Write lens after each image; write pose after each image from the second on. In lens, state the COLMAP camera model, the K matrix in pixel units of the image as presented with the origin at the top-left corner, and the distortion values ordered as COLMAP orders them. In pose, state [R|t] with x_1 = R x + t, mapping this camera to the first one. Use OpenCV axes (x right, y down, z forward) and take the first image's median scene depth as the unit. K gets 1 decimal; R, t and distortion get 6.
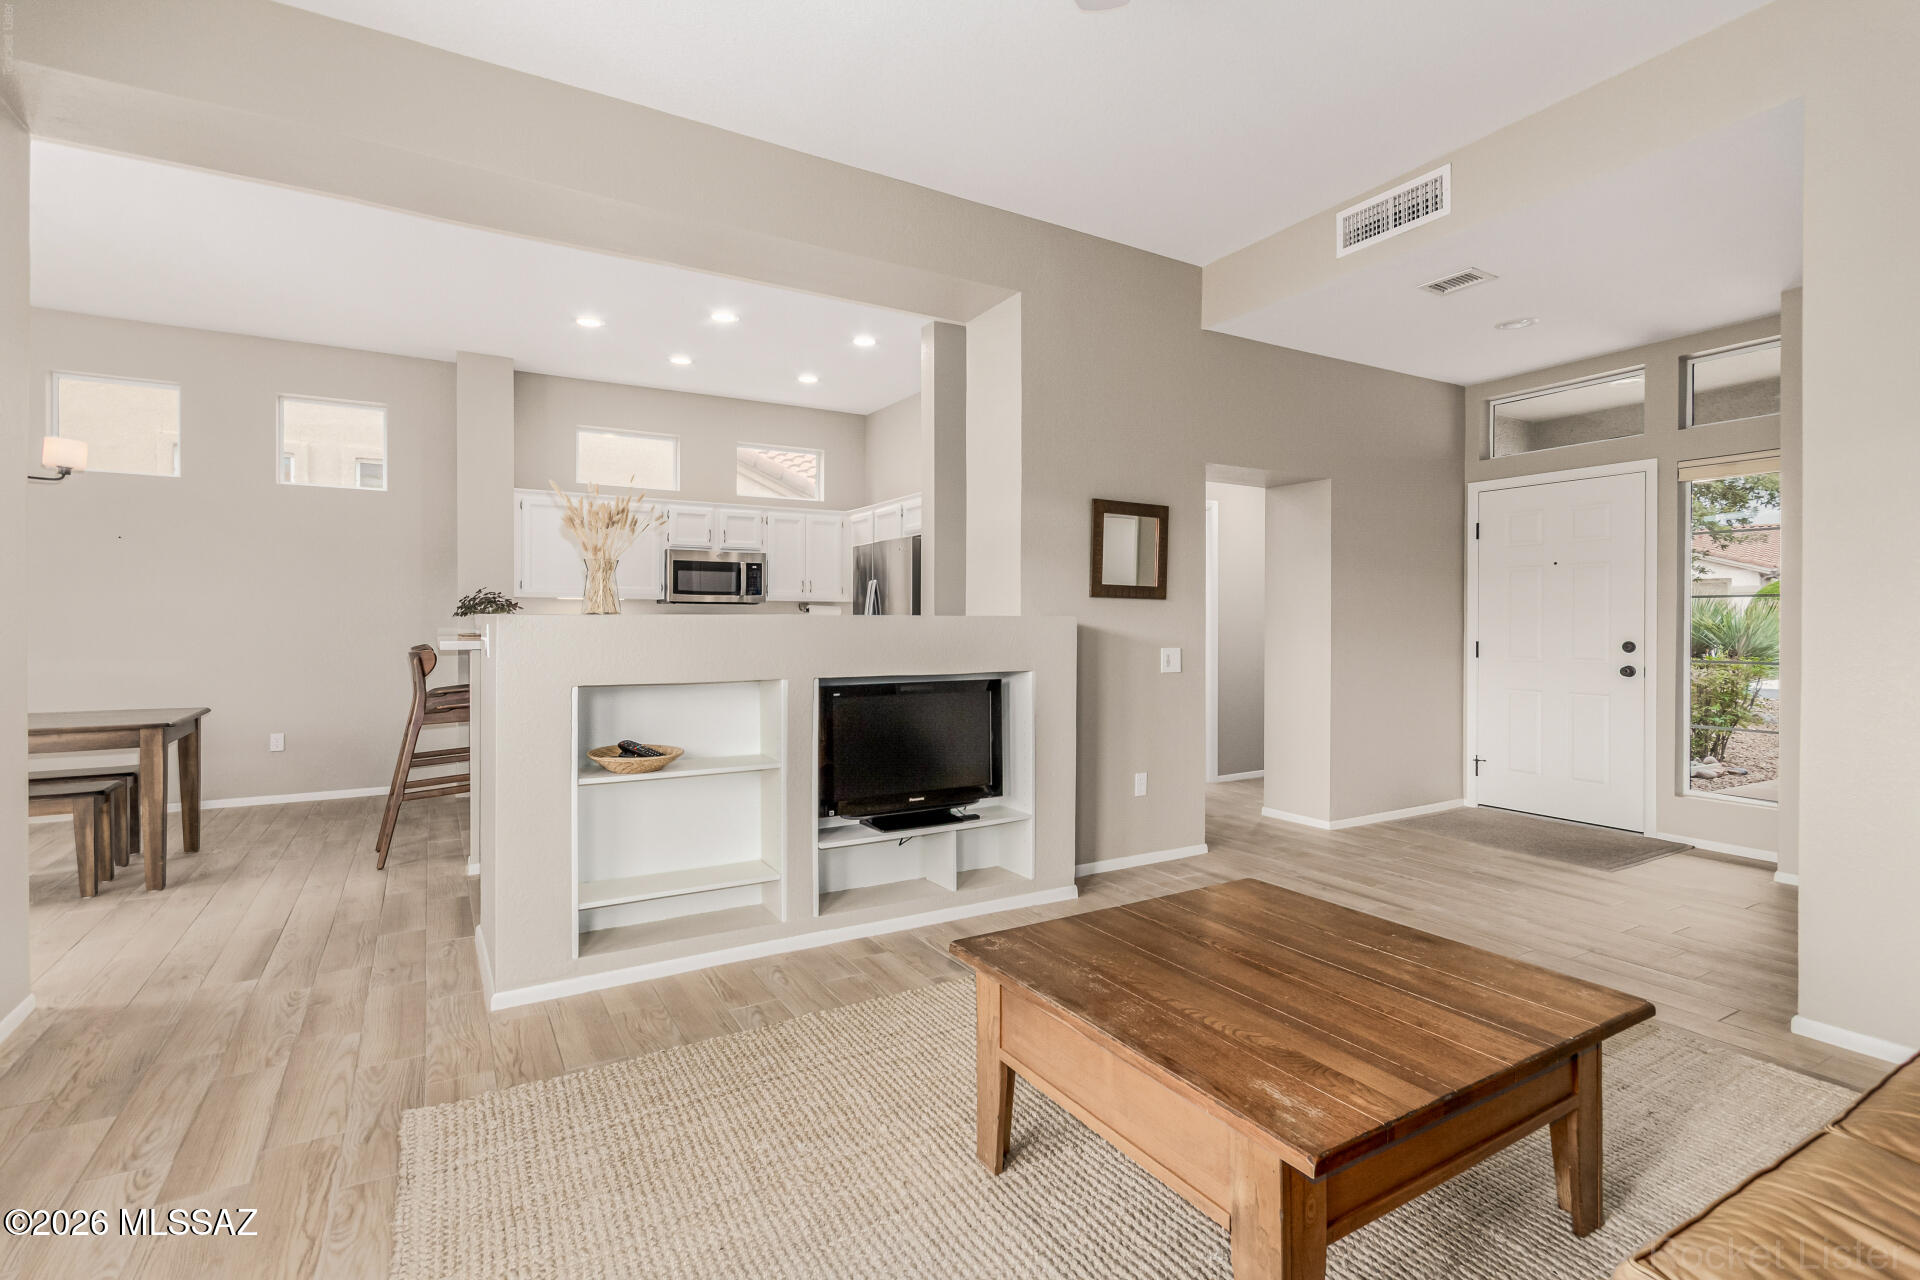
lens RADIAL K [[903.5, 0, 1021.6], [0, 903.5, 616.8], [0, 0, 1]] dist [0.006184, 0.002853]
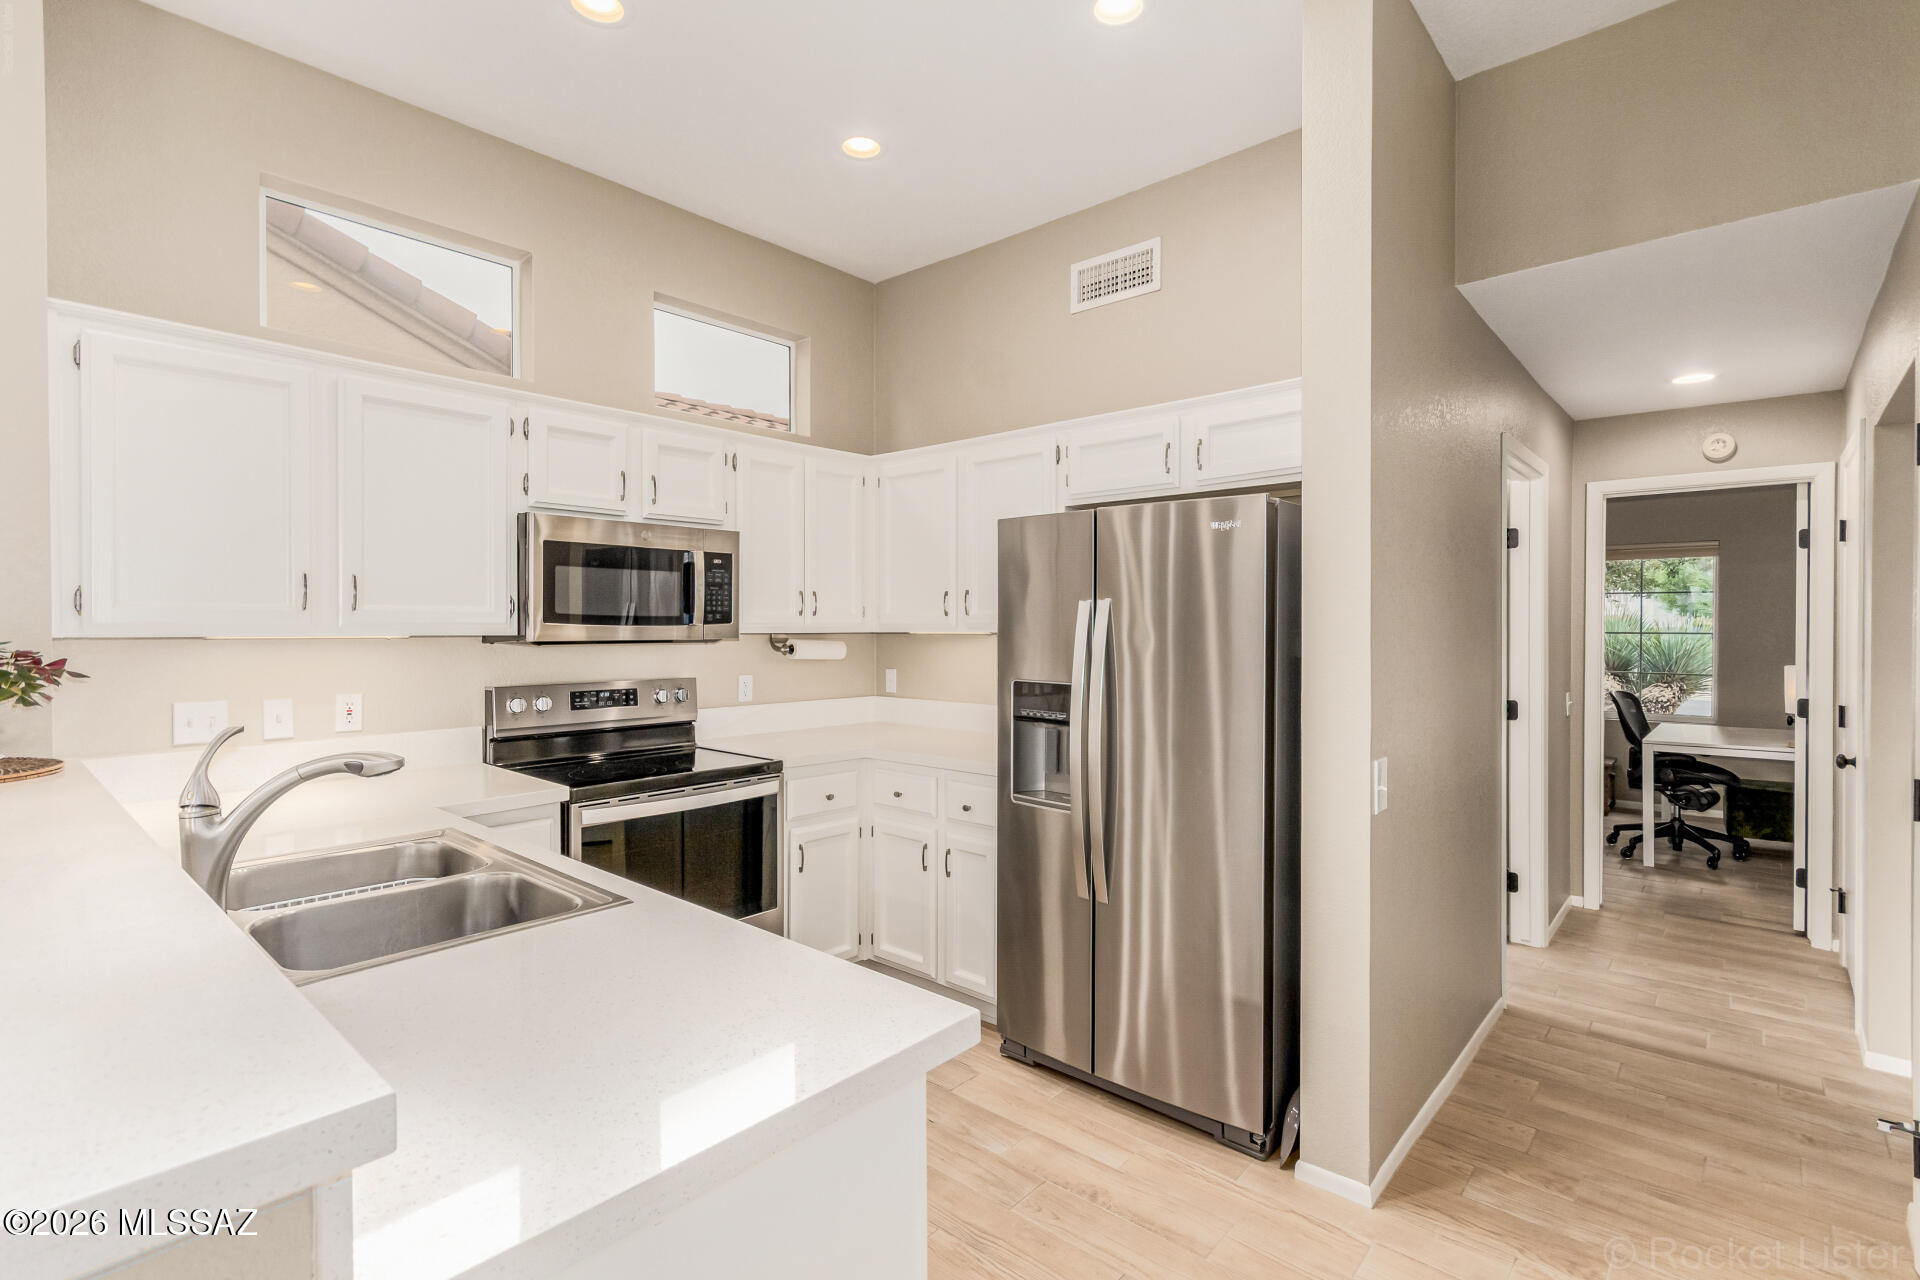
lens RADIAL K [[903.5, 0, 993.0], [0, 903.5, 634.9], [0, 0, 1]] dist [0.006184, 0.002853]
pose [[0.964814, -0.003424, 0.262910, -0.286707], [-0.000143, 0.999908, 0.013548, -0.024533], [-0.262932, -0.013109, 0.964725, 0.533844]]
